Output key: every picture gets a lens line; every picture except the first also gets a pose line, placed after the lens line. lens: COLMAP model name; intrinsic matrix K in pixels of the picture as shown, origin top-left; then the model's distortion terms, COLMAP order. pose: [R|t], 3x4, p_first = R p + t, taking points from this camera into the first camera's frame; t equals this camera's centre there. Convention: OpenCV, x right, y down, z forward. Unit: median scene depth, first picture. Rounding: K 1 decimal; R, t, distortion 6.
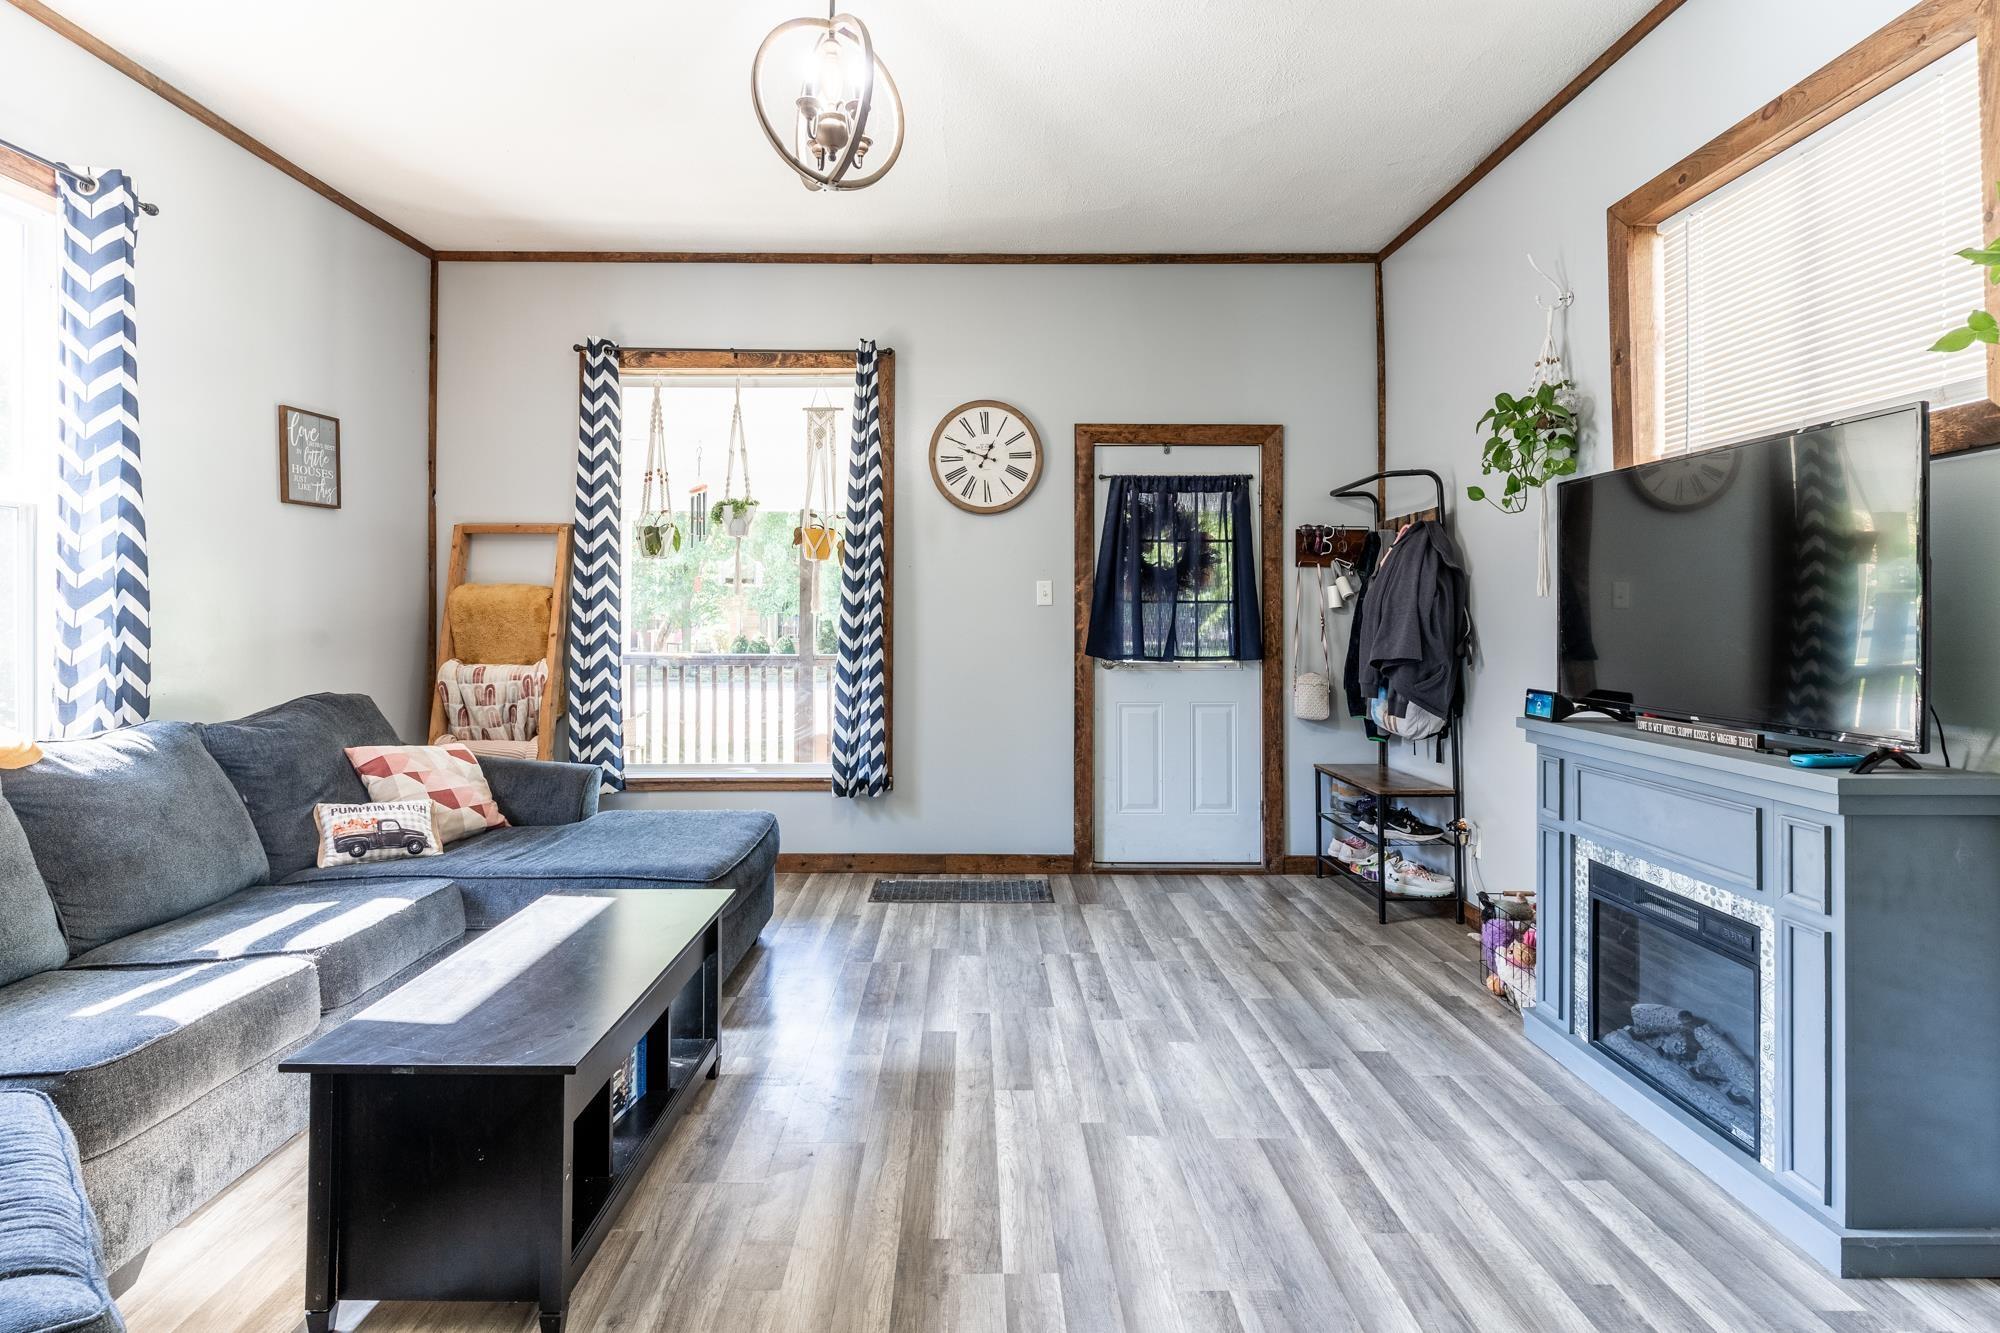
lens RADIAL K [[961.0, 0, 1006.3], [0, 961.0, 683.2], [0, 0, 1]] dist [0.005580, 0.000616]
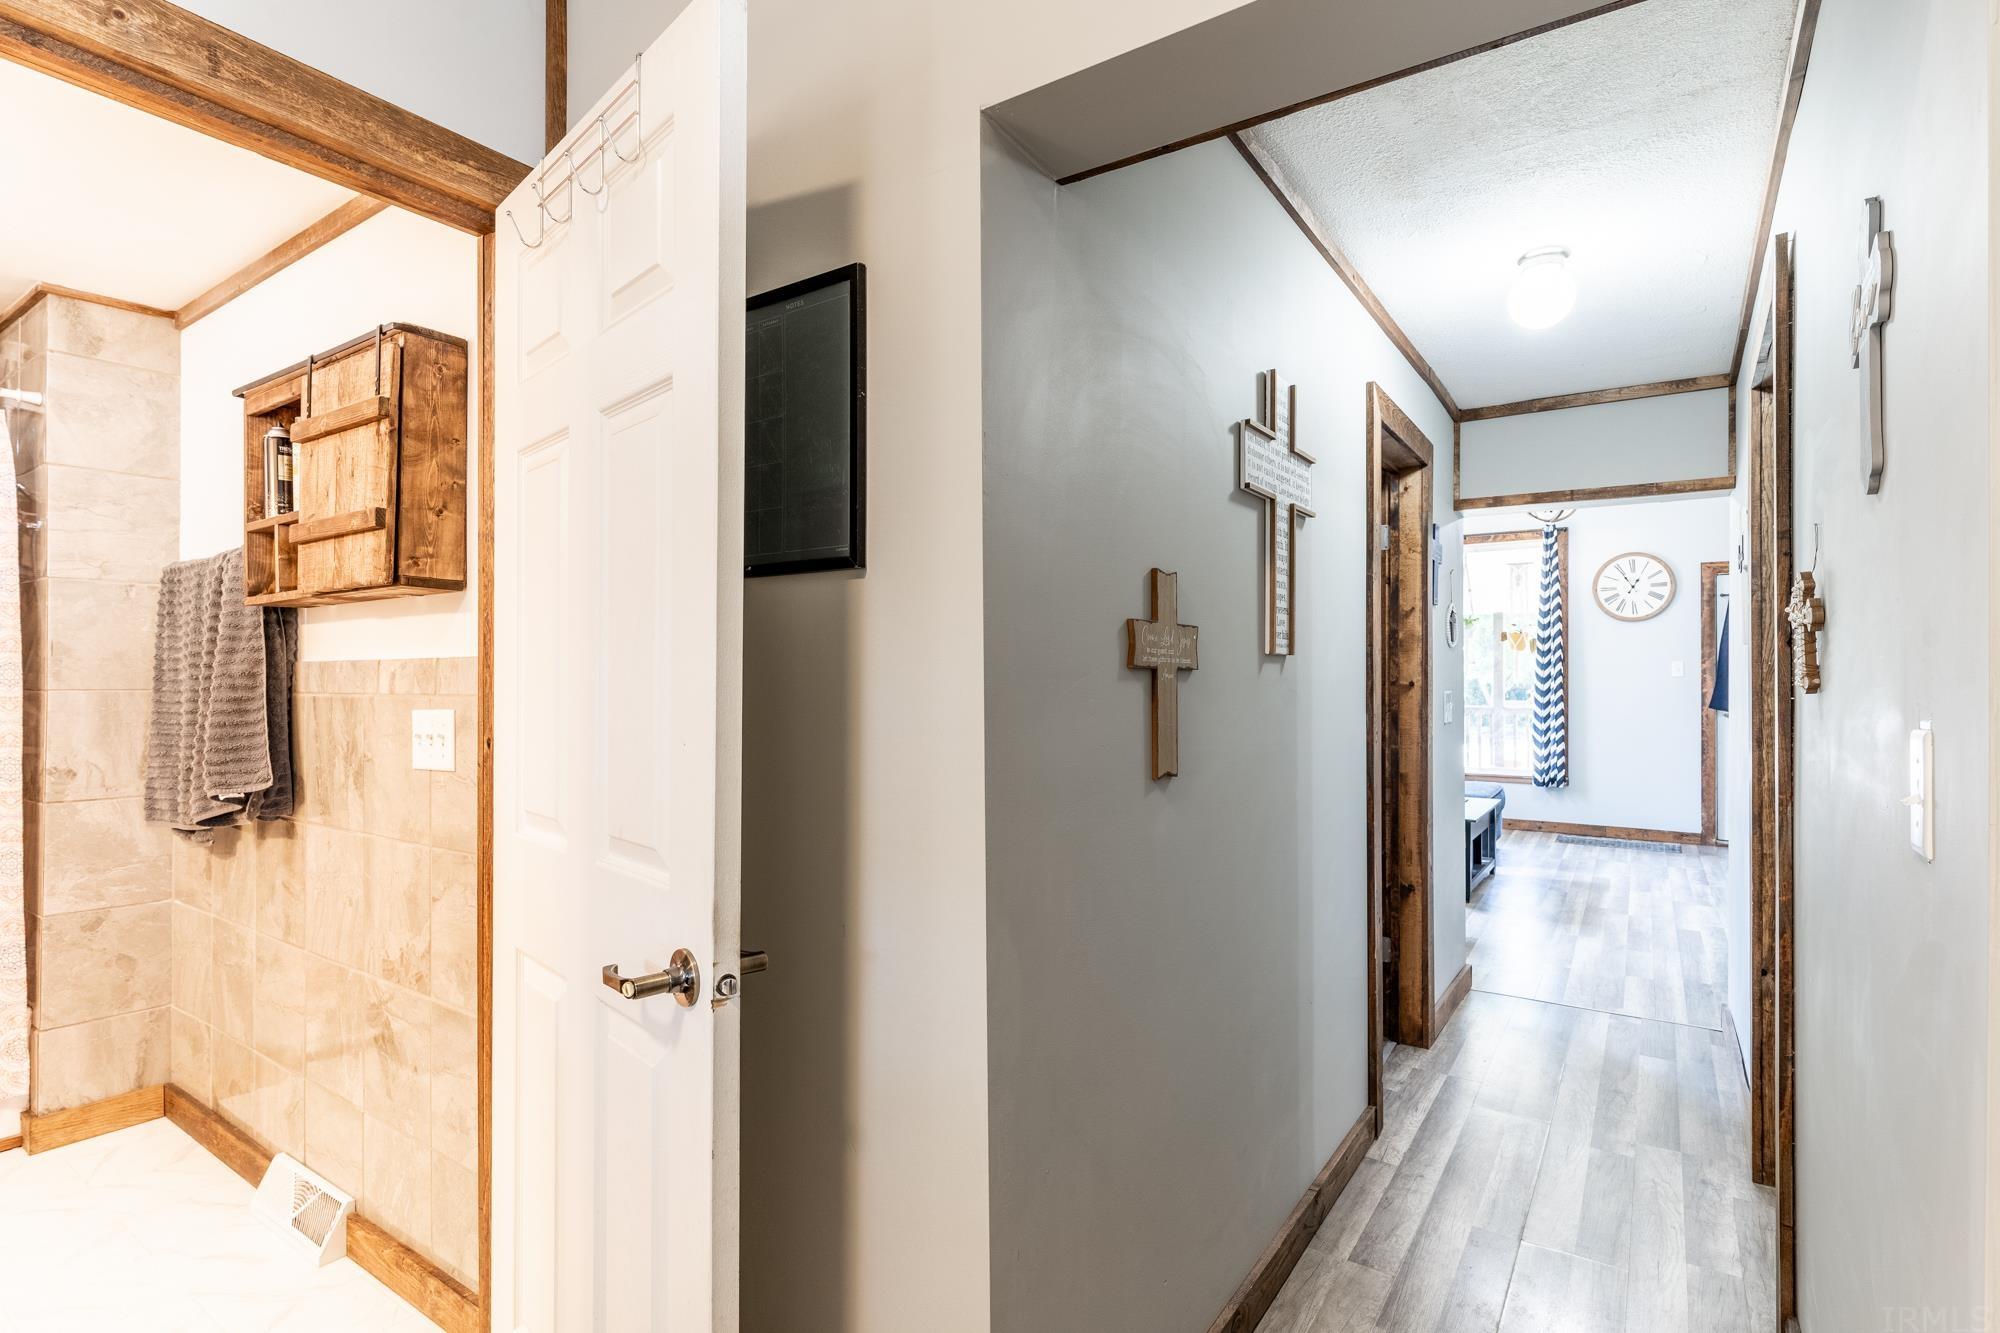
lens RADIAL K [[961.0, 0, 987.8], [0, 961.0, 665.3], [0, 0, 1]] dist [0.005580, 0.000616]
pose [[0.845784, -0.009318, -0.533445, -0.078684], [0.013373, 0.999904, 0.003736, -0.122590], [0.533358, -0.010293, 0.845827, -1.010931]]
